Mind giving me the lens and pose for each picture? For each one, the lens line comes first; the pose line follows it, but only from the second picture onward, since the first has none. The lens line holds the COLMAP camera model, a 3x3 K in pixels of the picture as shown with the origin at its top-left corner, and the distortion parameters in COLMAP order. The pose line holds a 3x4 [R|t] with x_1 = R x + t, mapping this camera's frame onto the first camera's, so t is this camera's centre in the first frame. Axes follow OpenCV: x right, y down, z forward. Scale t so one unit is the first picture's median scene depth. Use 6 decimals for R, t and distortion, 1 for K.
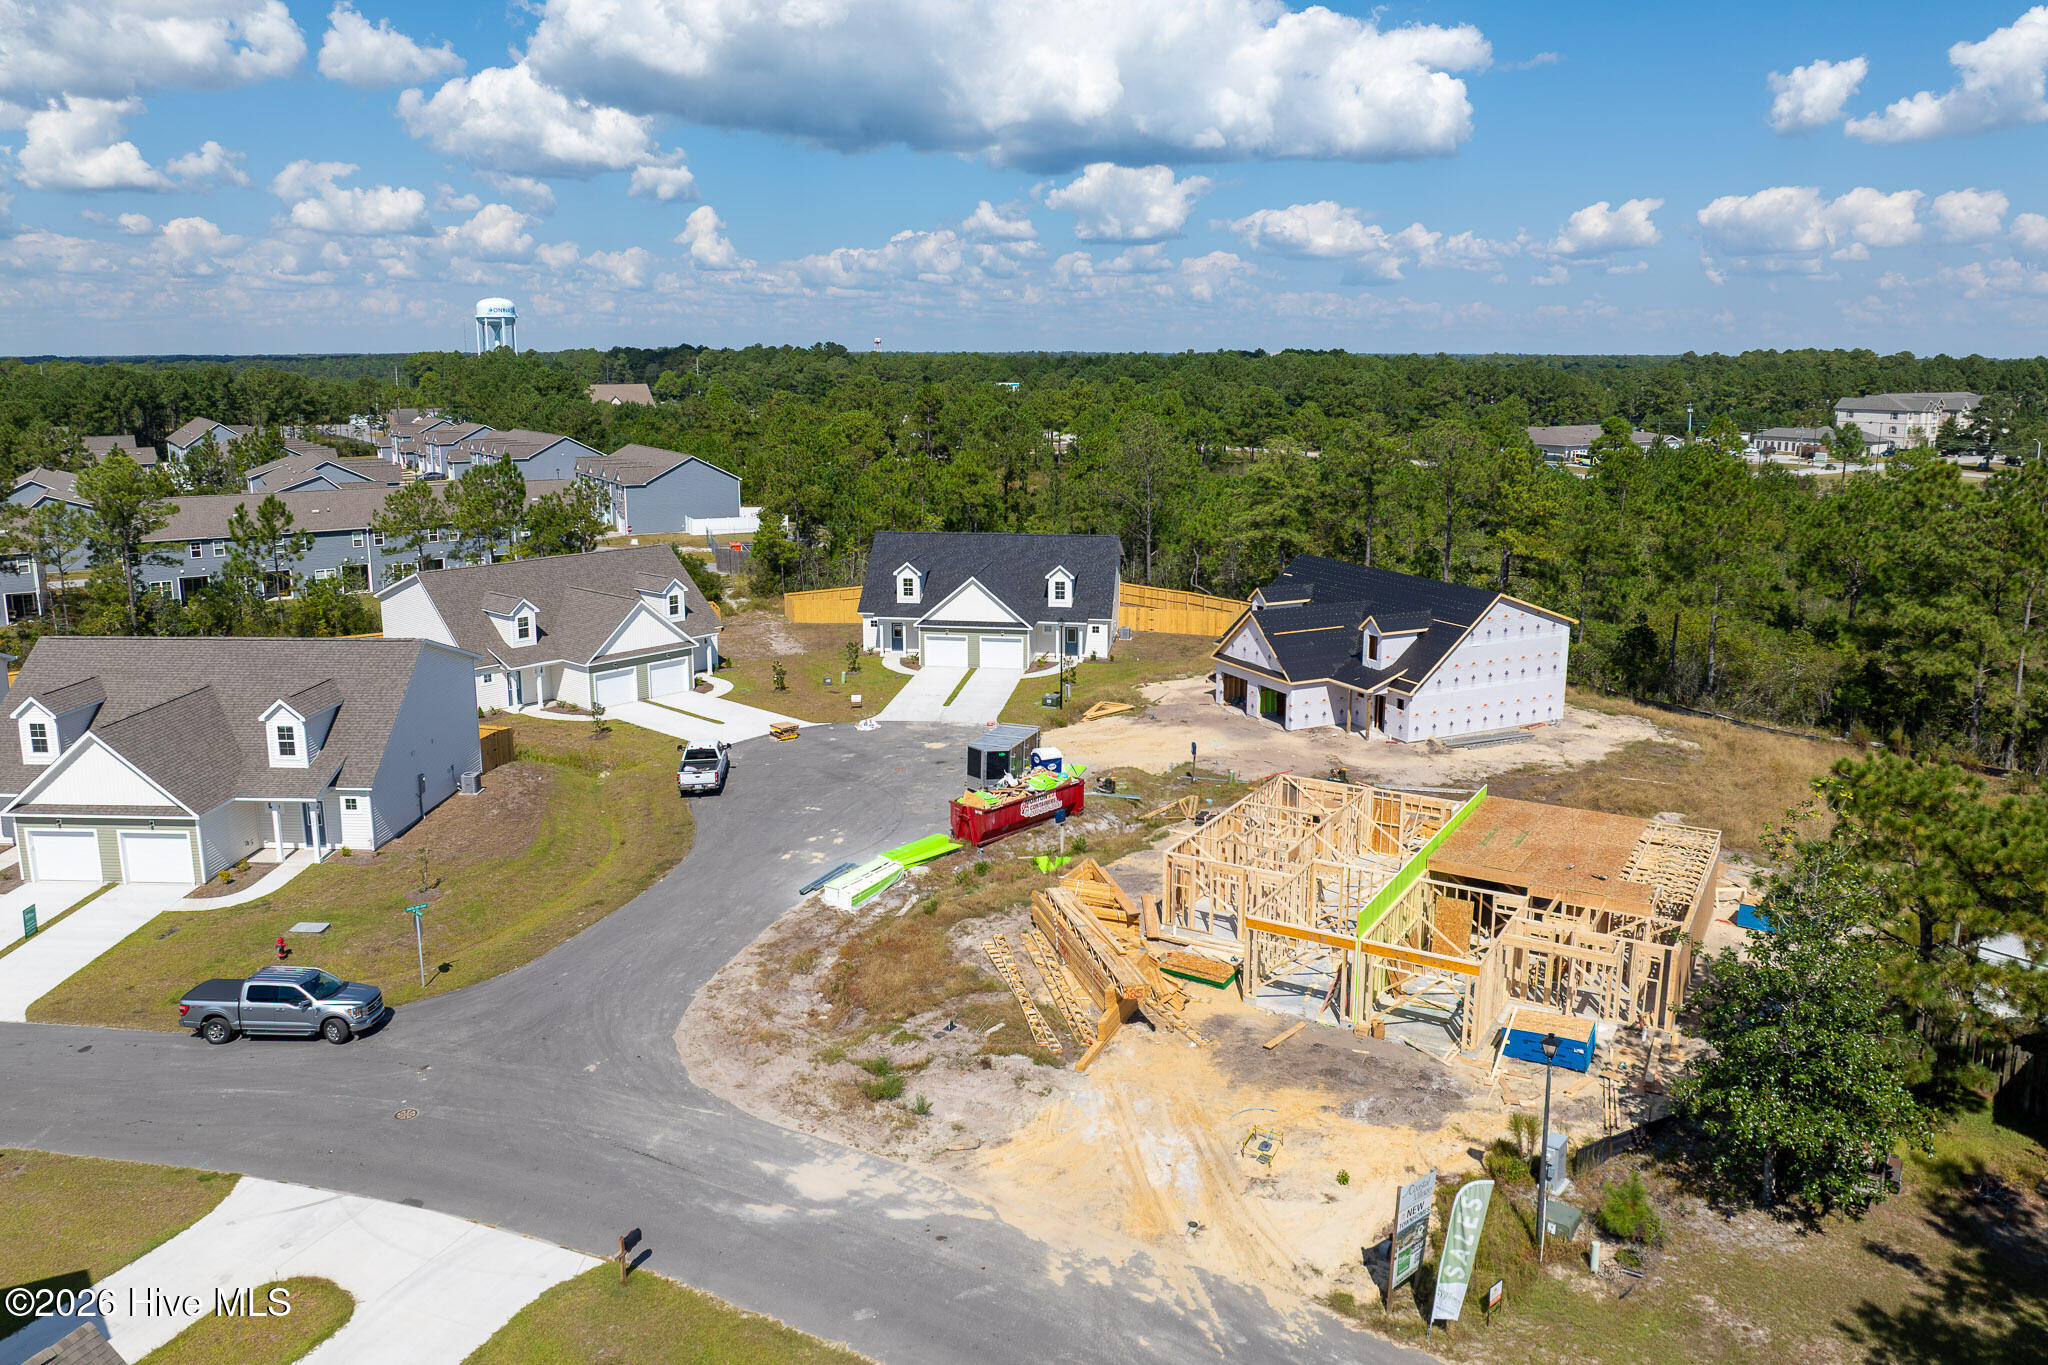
lens RADIAL K [[1407.6, 0, 1024.0], [0, 1407.6, 682.5], [0, 0, 1]] dist [-0.055355, -0.000672]
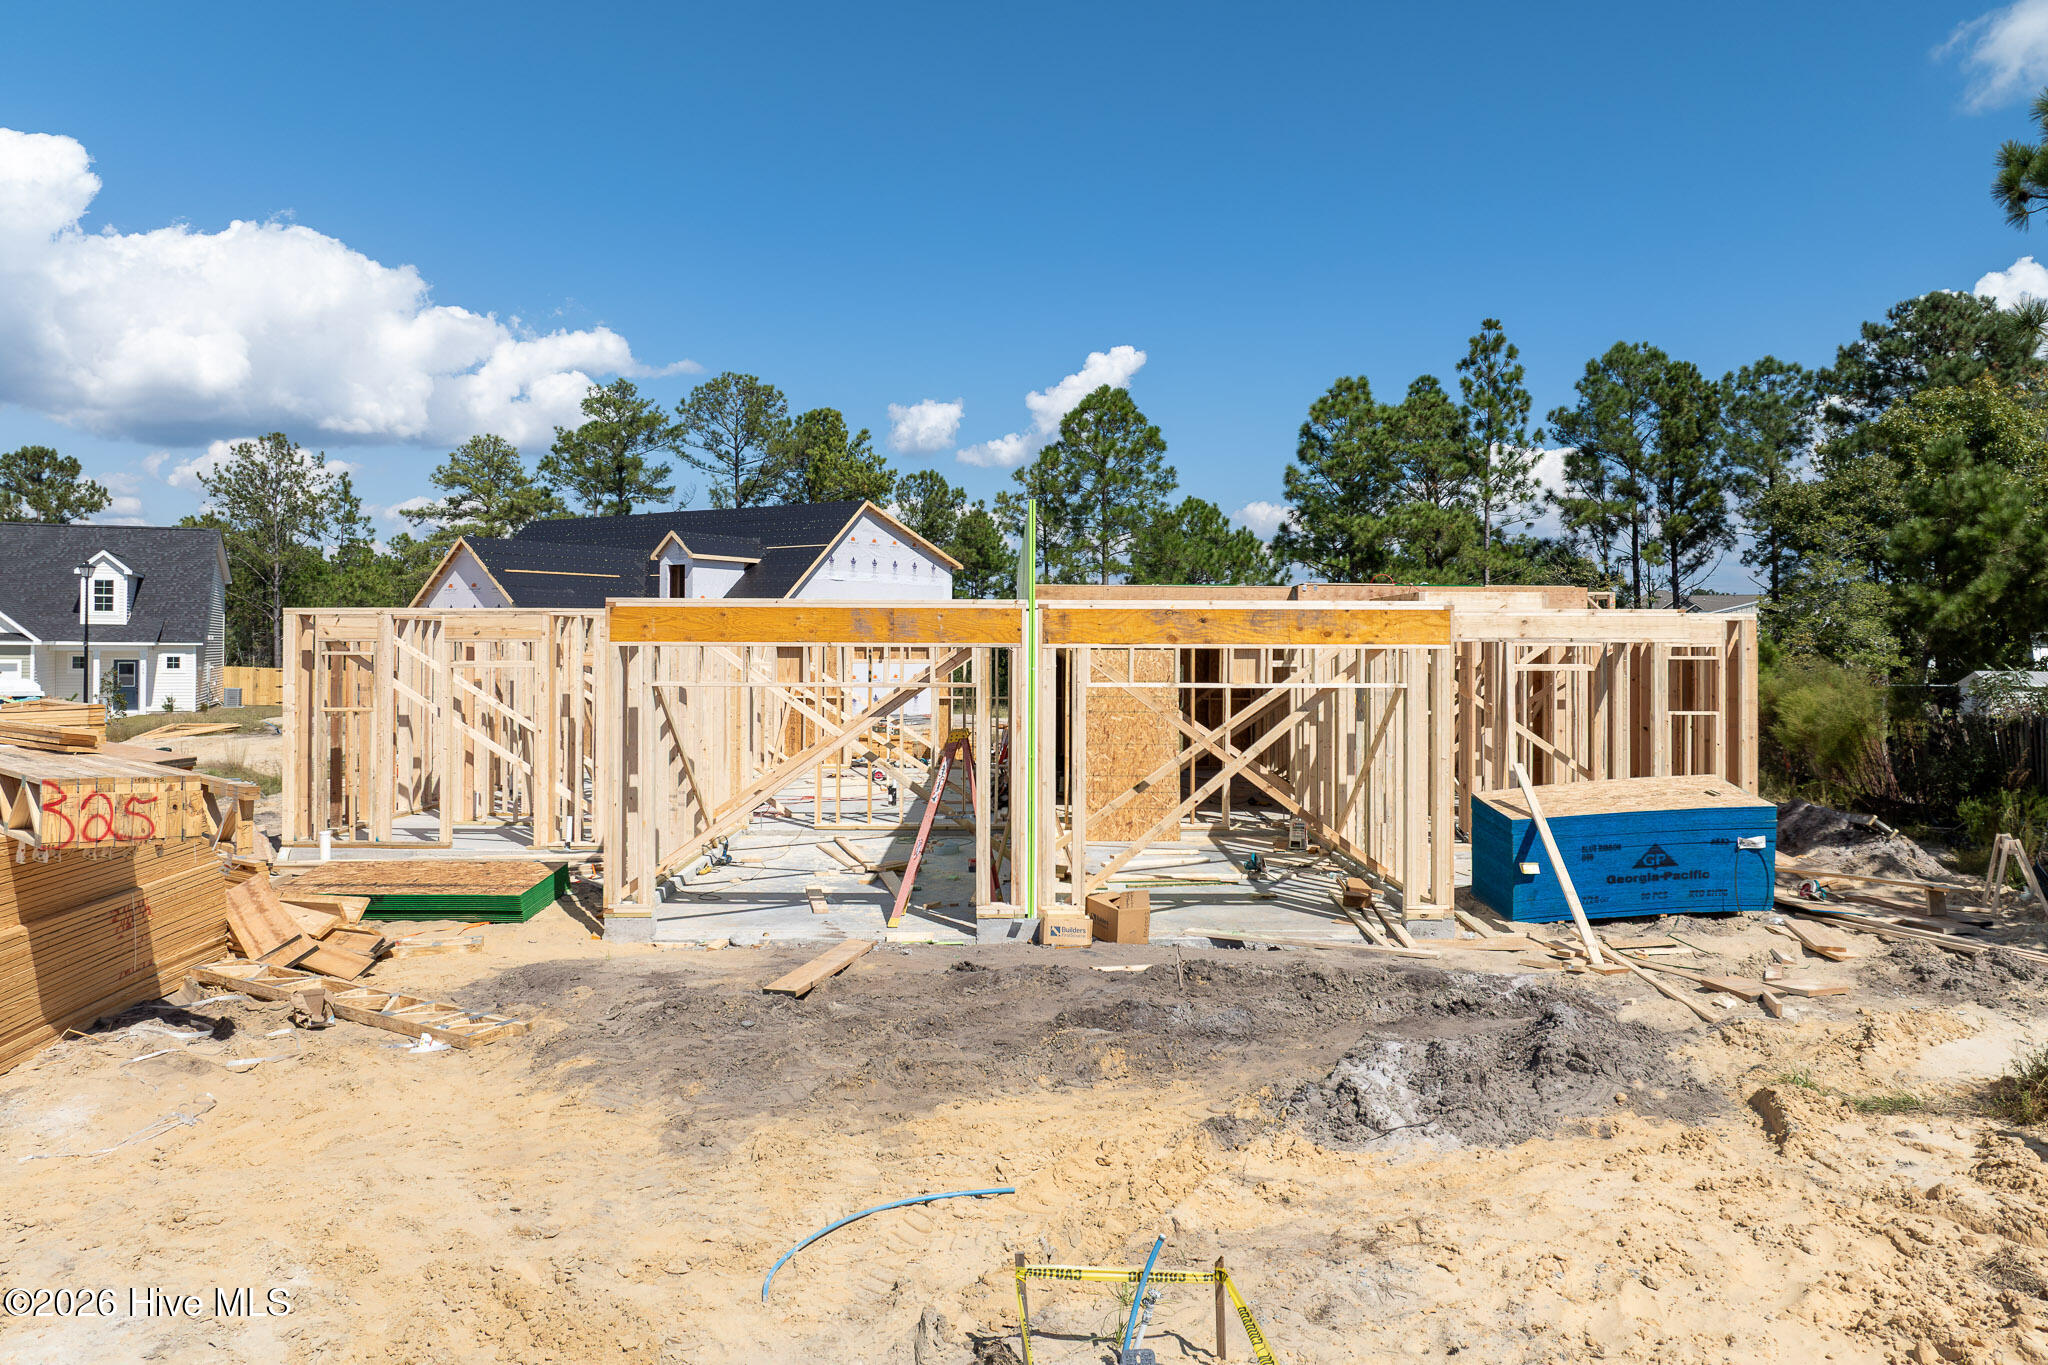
lens RADIAL K [[1392.3, 0, 1034.3], [0, 1392.3, 678.0], [0, 0, 1]] dist [-0.024619, -0.000862]
pose [[0.835542, 0.012273, 0.549290, 0.039081], [0.100289, 0.979547, -0.174439, 0.119249], [-0.540197, 0.200839, 0.817222, 0.368111]]
